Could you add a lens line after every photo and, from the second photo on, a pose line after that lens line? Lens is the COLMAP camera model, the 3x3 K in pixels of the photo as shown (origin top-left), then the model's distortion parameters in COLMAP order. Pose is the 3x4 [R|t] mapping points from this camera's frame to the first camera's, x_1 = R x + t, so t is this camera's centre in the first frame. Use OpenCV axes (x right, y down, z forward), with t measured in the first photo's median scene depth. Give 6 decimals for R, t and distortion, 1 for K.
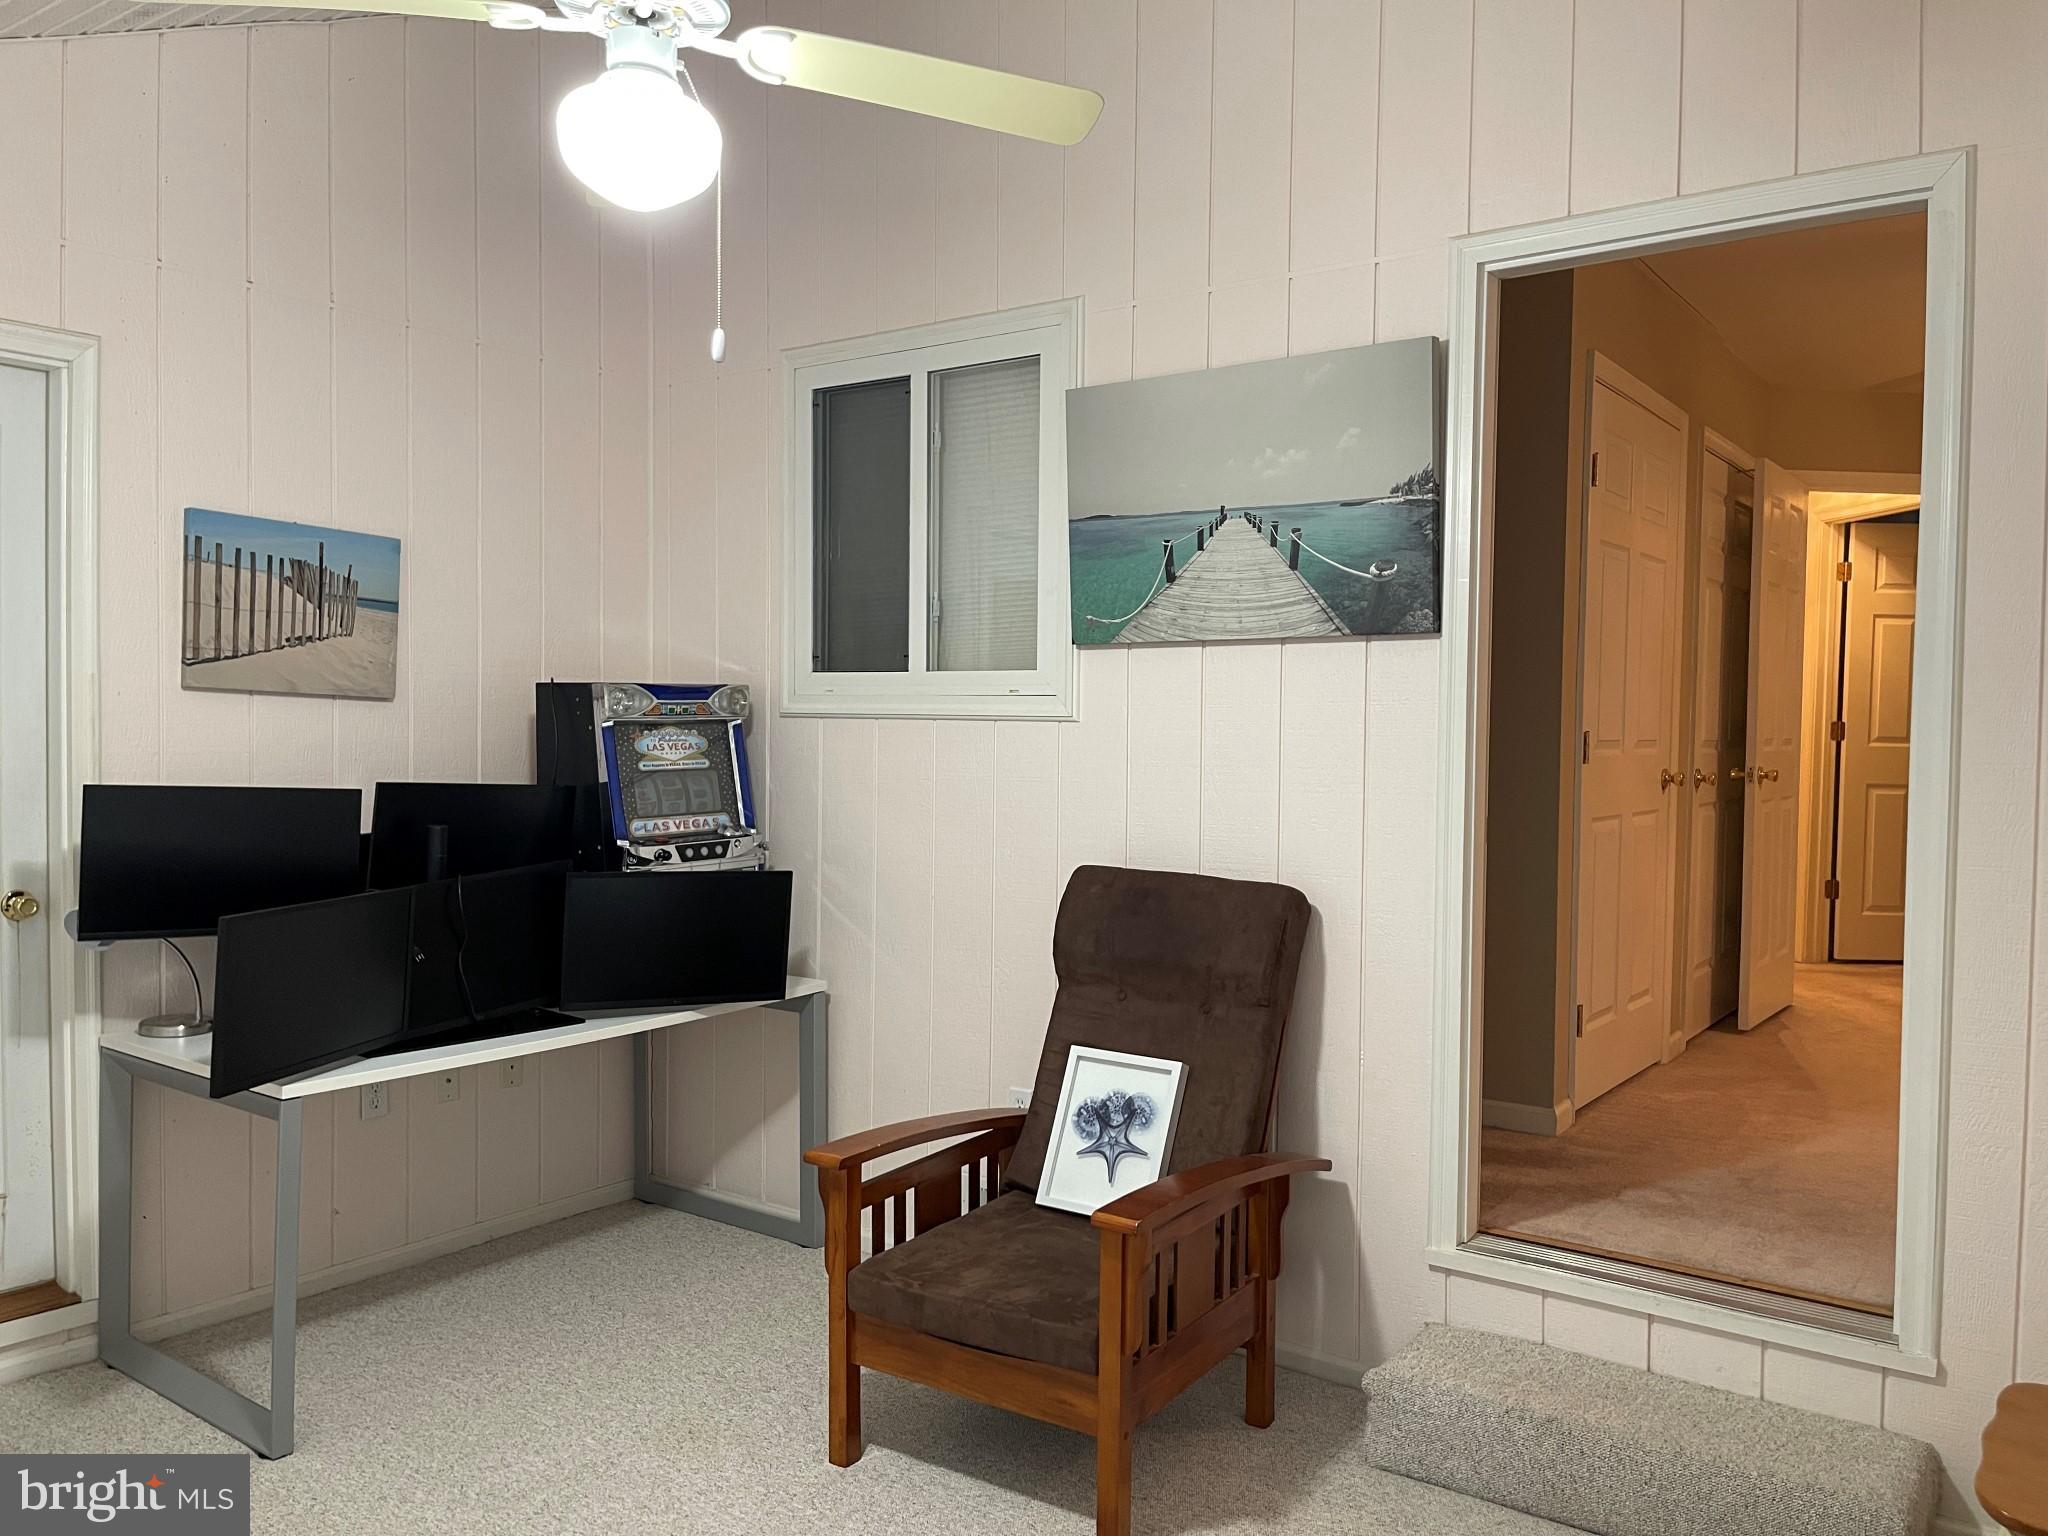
lens RADIAL K [[1509.9, 0, 1024.0], [0, 1509.9, 768.0], [0, 0, 1]] dist [0.005987, -0.001093]
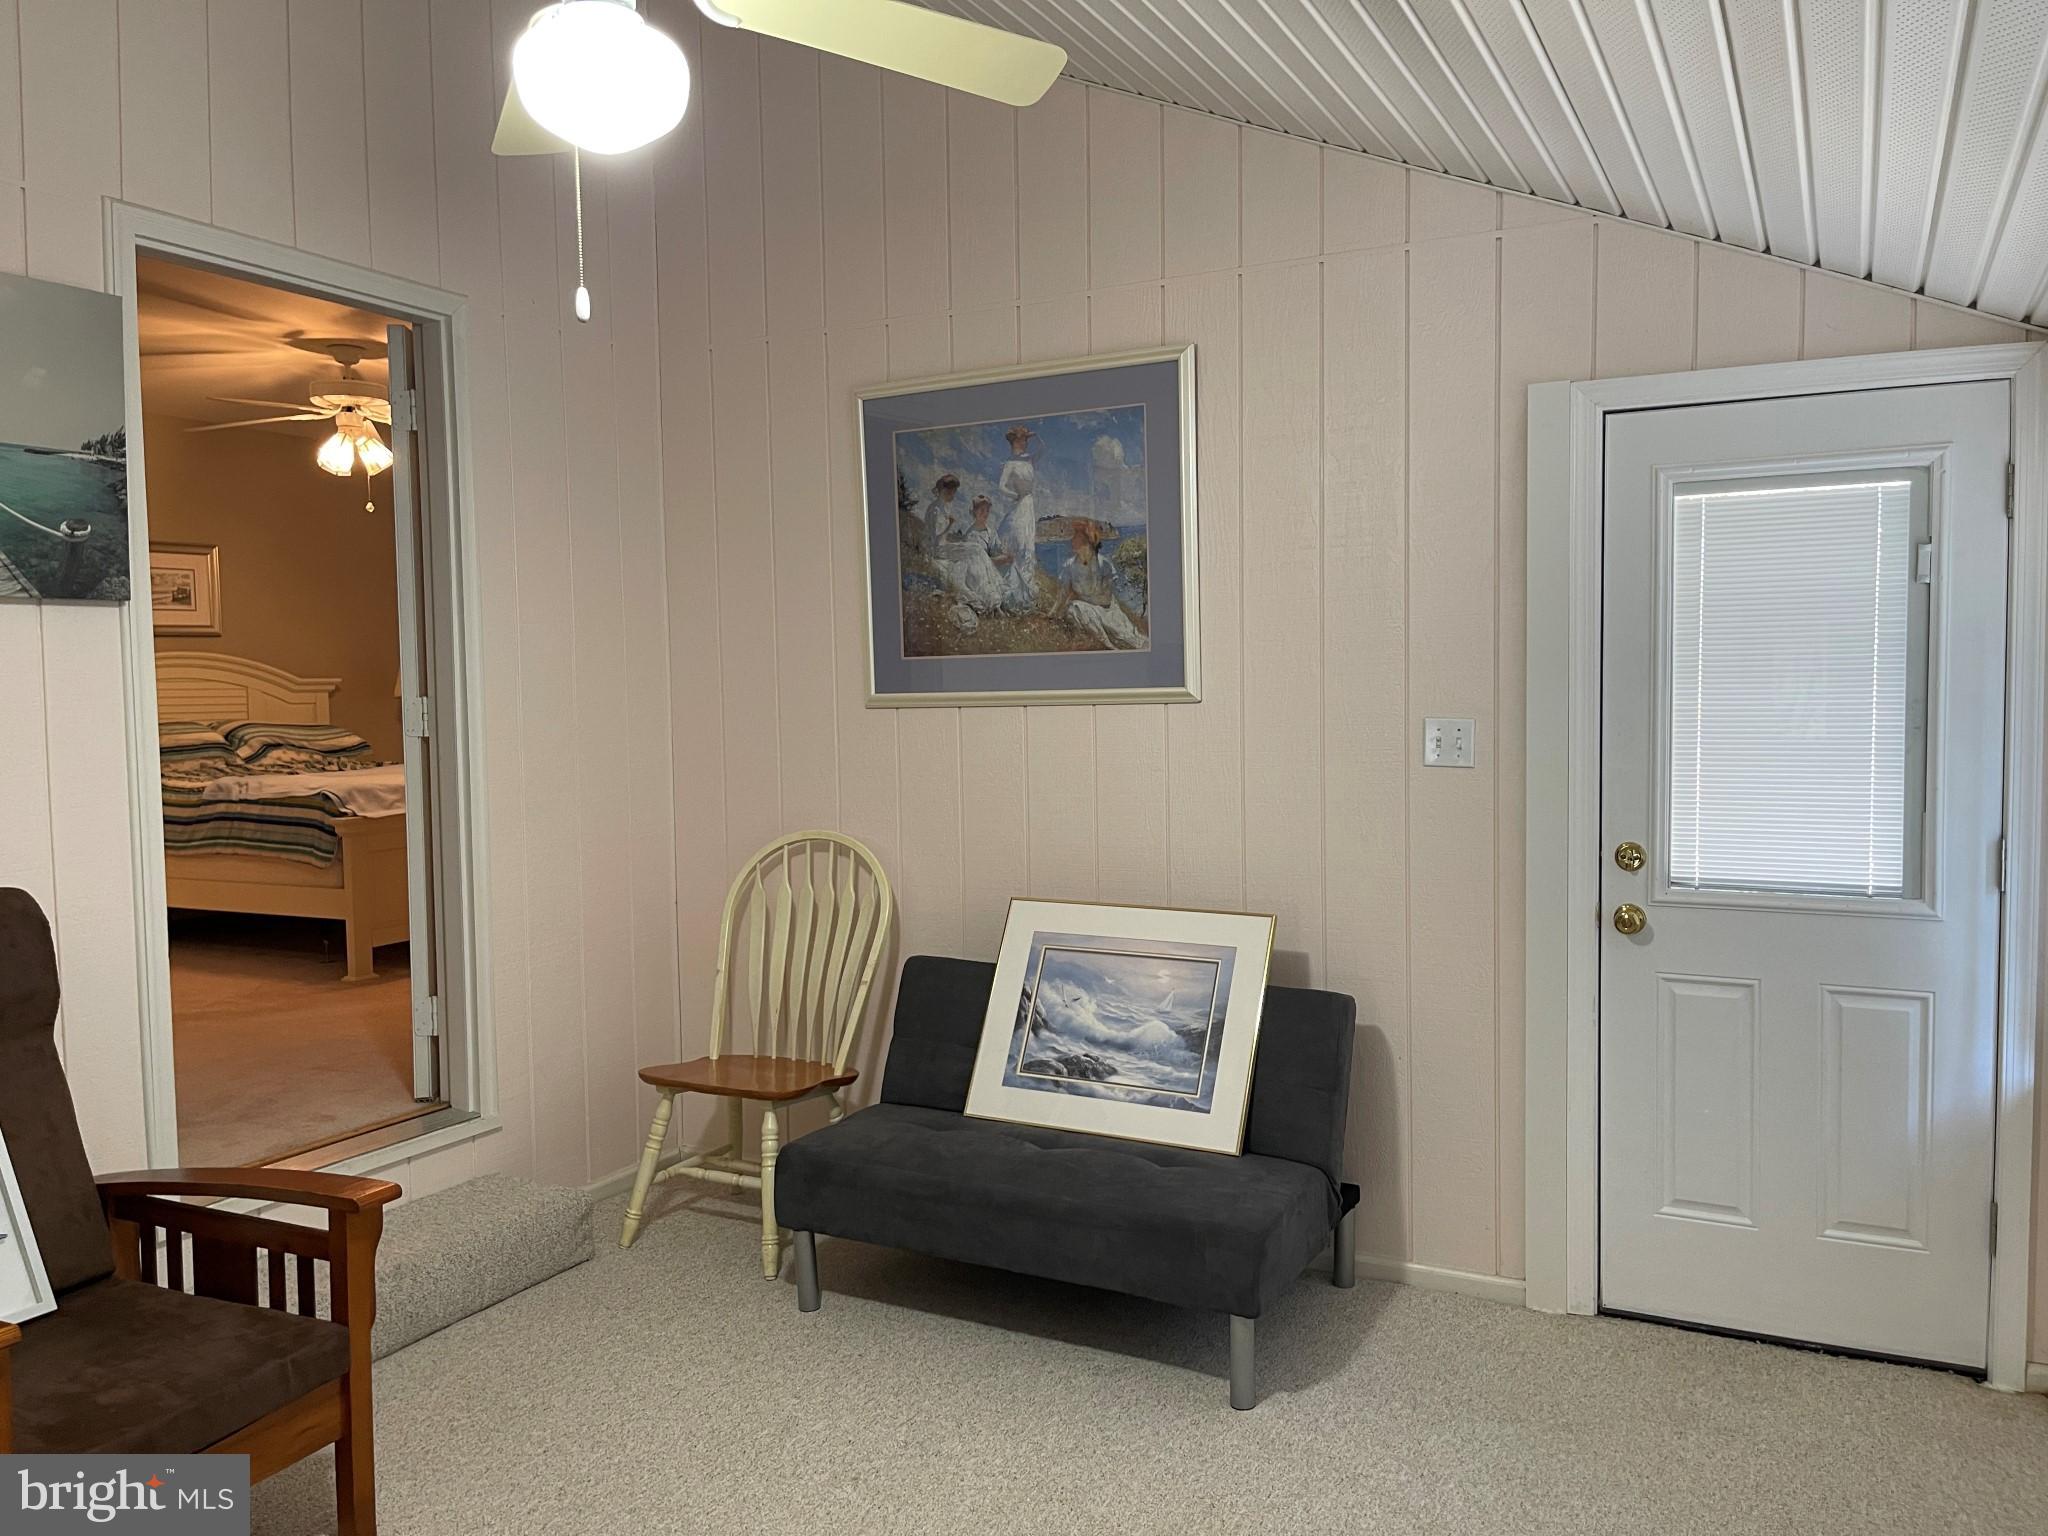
lens RADIAL K [[1509.9, 0, 1024.0], [0, 1509.9, 768.0], [0, 0, 1]] dist [0.005987, -0.001093]
pose [[-0.115298, -0.060076, 0.991513, -0.767042], [0.052408, 0.996411, 0.066467, -0.016080], [-0.991947, 0.059627, -0.111736, 0.534491]]
